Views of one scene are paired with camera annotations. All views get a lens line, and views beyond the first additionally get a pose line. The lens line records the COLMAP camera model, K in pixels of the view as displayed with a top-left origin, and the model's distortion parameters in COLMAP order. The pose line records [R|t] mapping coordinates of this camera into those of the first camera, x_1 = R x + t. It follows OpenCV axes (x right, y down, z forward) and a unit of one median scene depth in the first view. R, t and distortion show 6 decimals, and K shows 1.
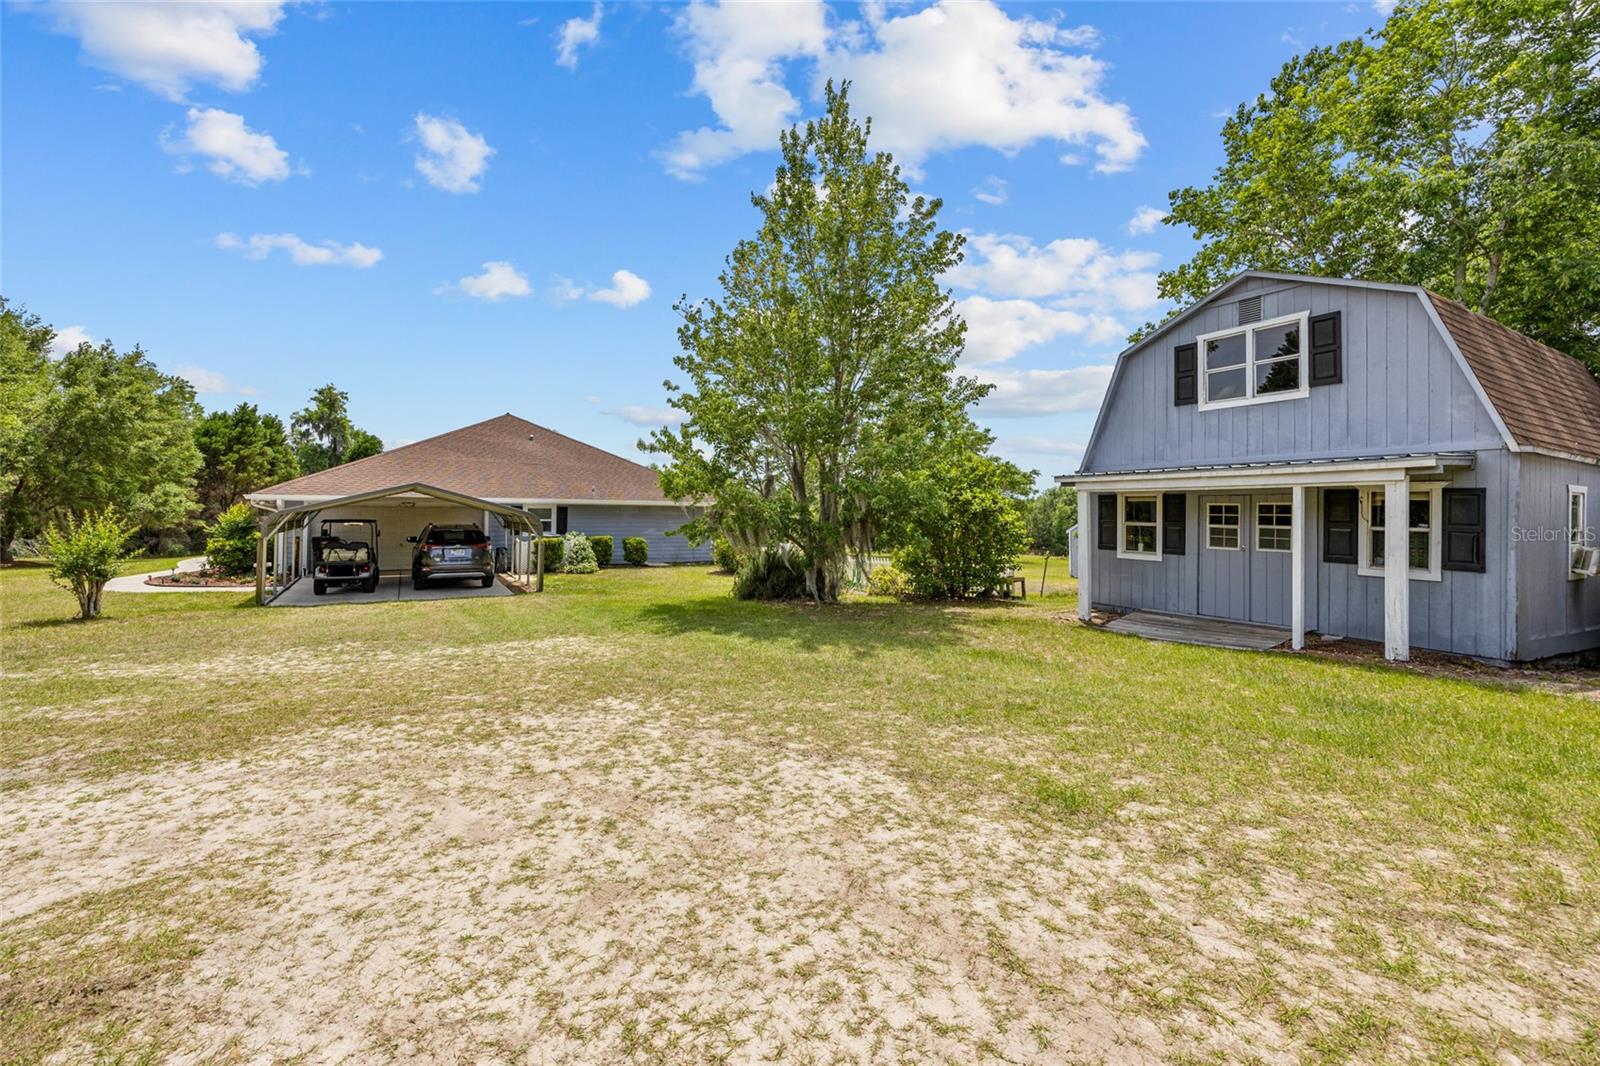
lens RADIAL K [[657.6, 0, 796.3], [0, 657.6, 508.1], [0, 0, 1]] dist [-0.001503, -0.000116]
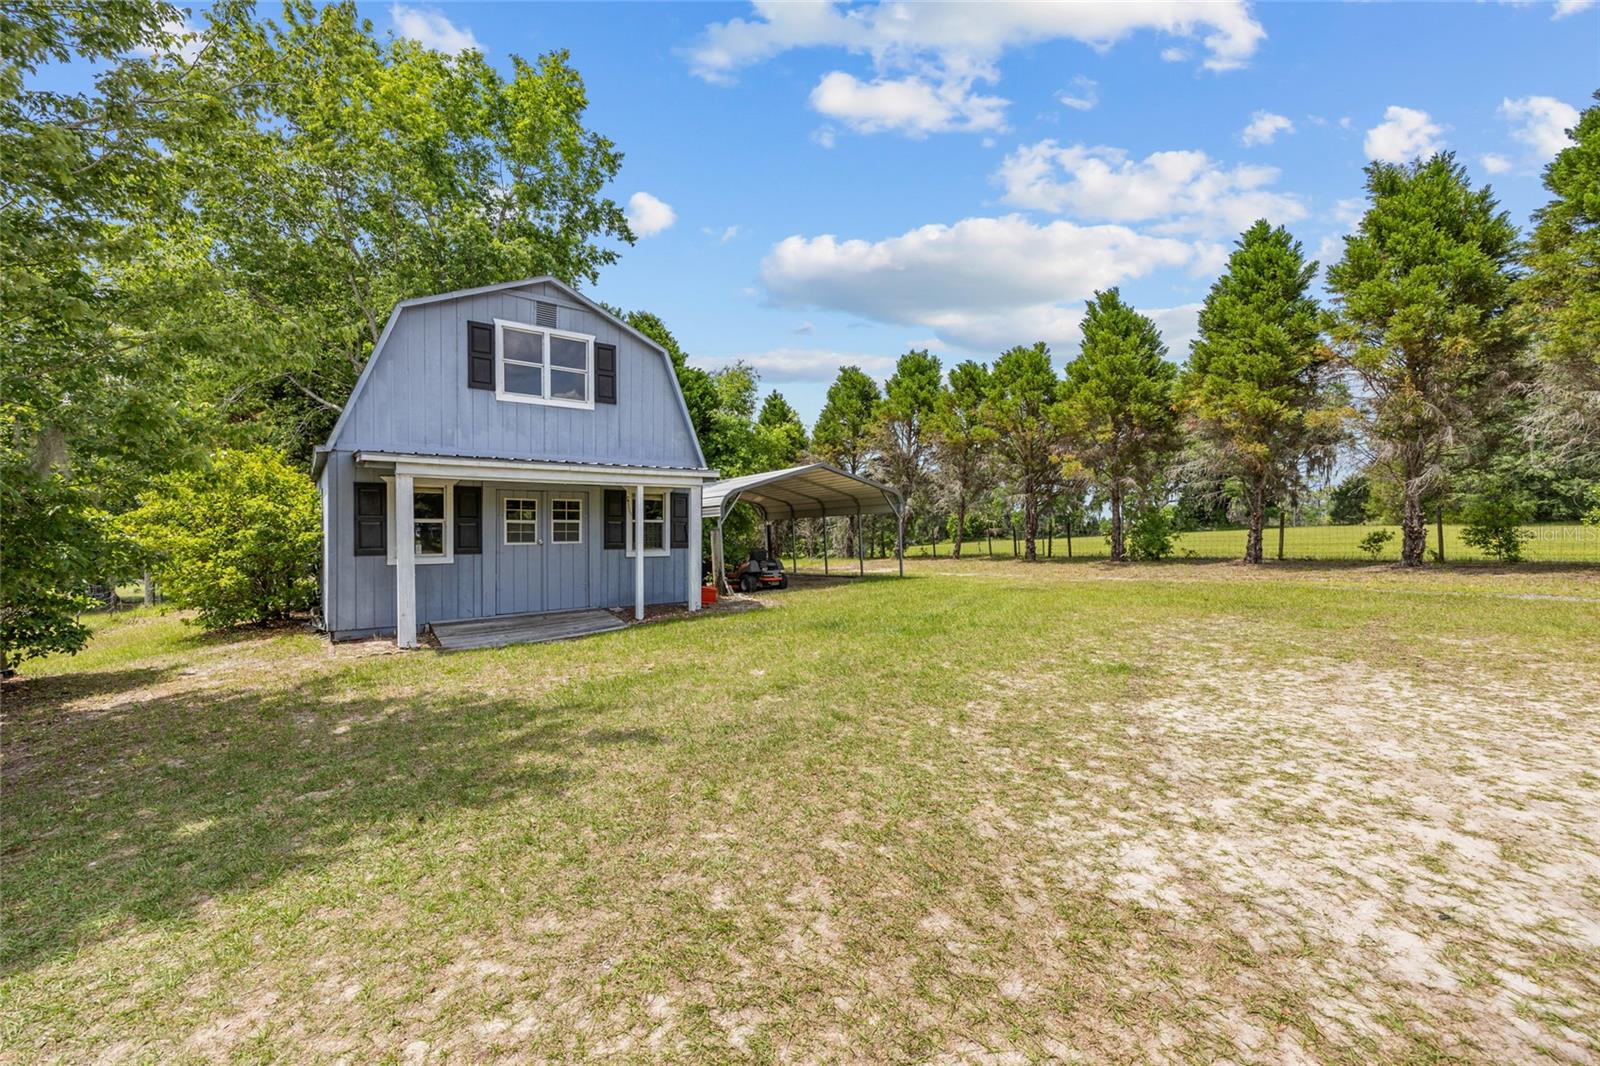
lens RADIAL K [[644.1, 0, 797.1], [0, 644.1, 537.4], [0, 0, 1]] dist [-0.001832, -0.000303]
pose [[-0.145499, -0.021248, 0.989130, -0.735991], [-0.000938, 0.999772, 0.021339, 0.059724], [-0.989358, 0.002177, -0.145486, 1.424087]]
